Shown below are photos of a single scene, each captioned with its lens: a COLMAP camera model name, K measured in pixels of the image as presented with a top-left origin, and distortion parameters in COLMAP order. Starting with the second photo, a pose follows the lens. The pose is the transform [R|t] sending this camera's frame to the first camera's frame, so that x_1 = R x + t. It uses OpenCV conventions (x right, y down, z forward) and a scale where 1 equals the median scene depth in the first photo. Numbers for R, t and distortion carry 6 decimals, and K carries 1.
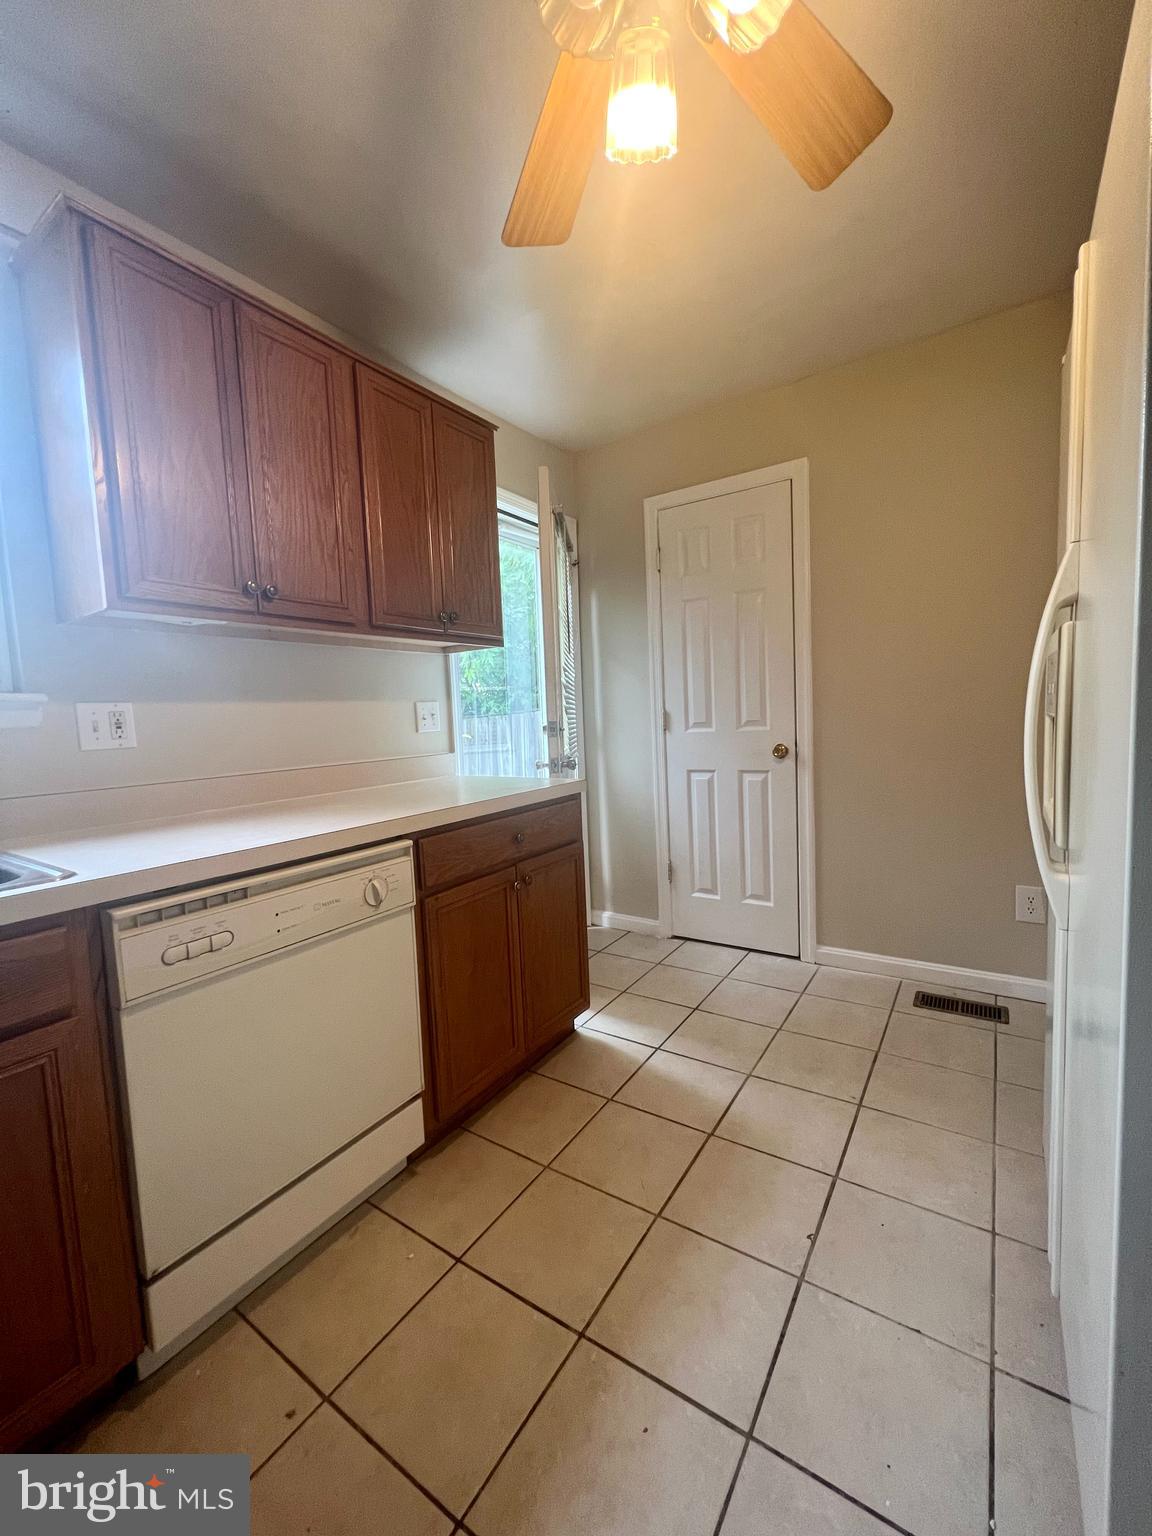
lens RADIAL K [[614.1, 0, 577.6], [0, 614.1, 766.3], [0, 0, 1]] dist [-0.001775, 0.000646]
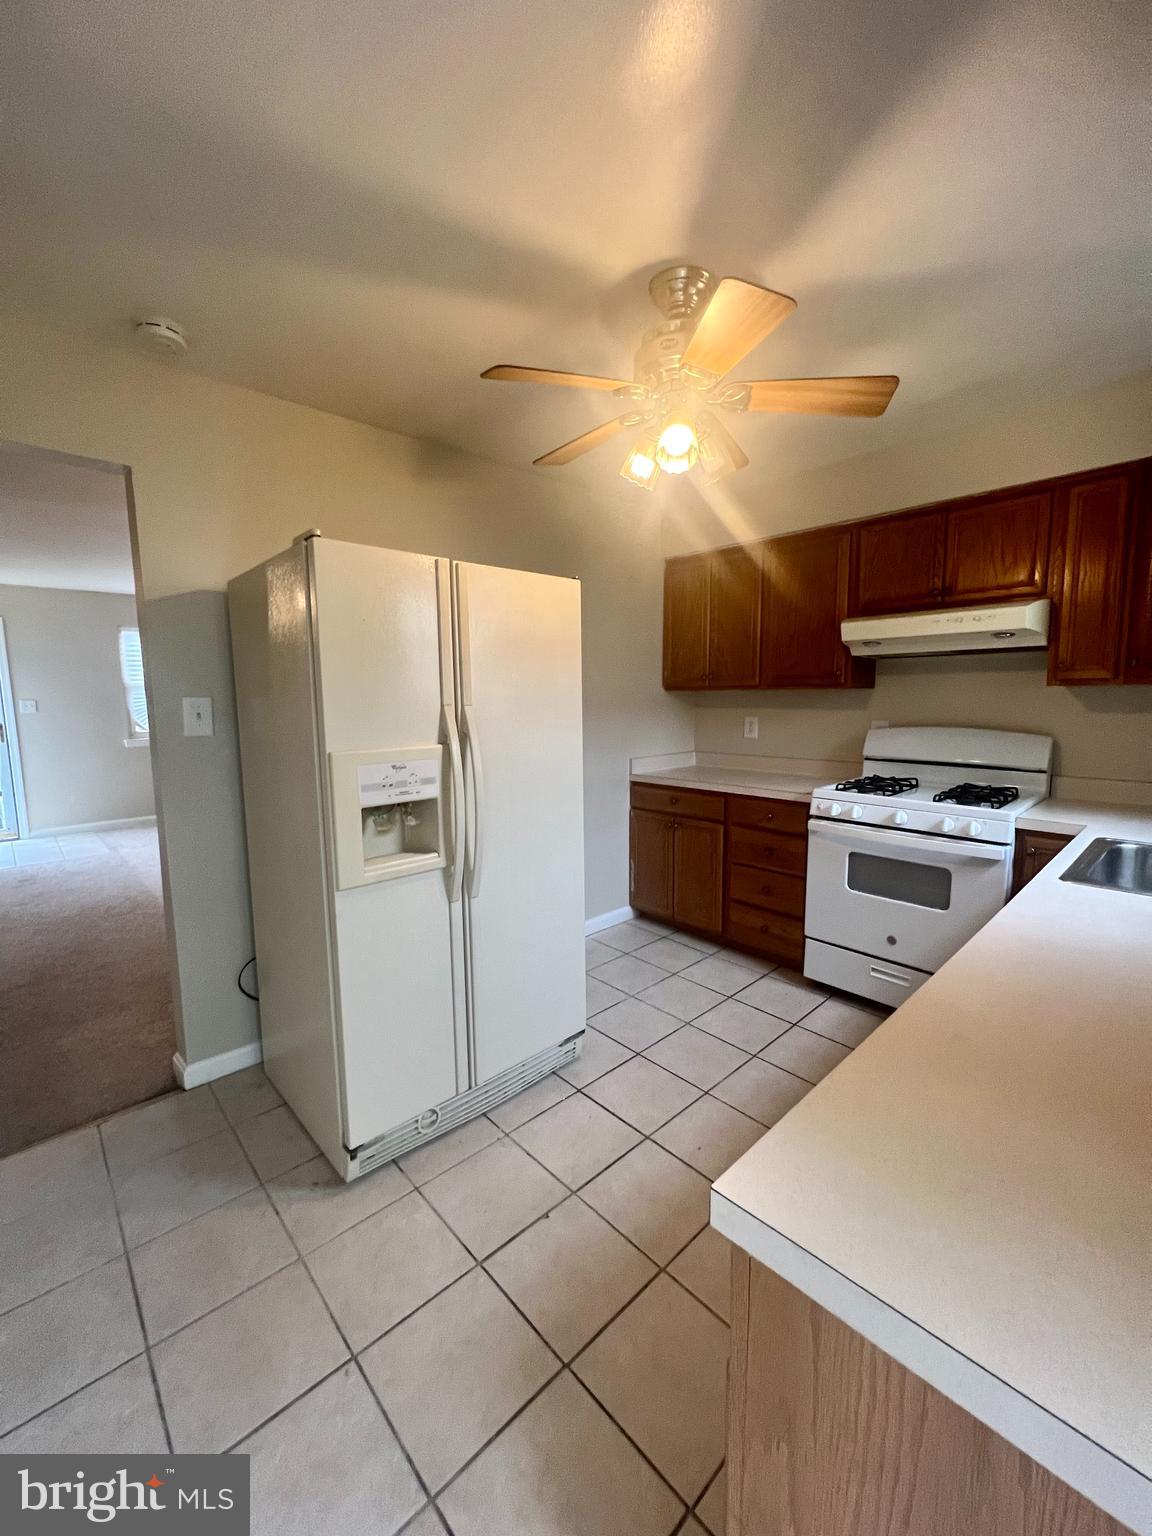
lens RADIAL K [[614.1, 0, 576.8], [0, 614.1, 769.0], [0, 0, 1]] dist [-0.001775, 0.000646]
pose [[-0.973838, 0.028197, 0.225486, 0.010756], [0.072368, 0.979092, 0.190111, -0.356001], [-0.215411, 0.201456, -0.955518, 1.980203]]
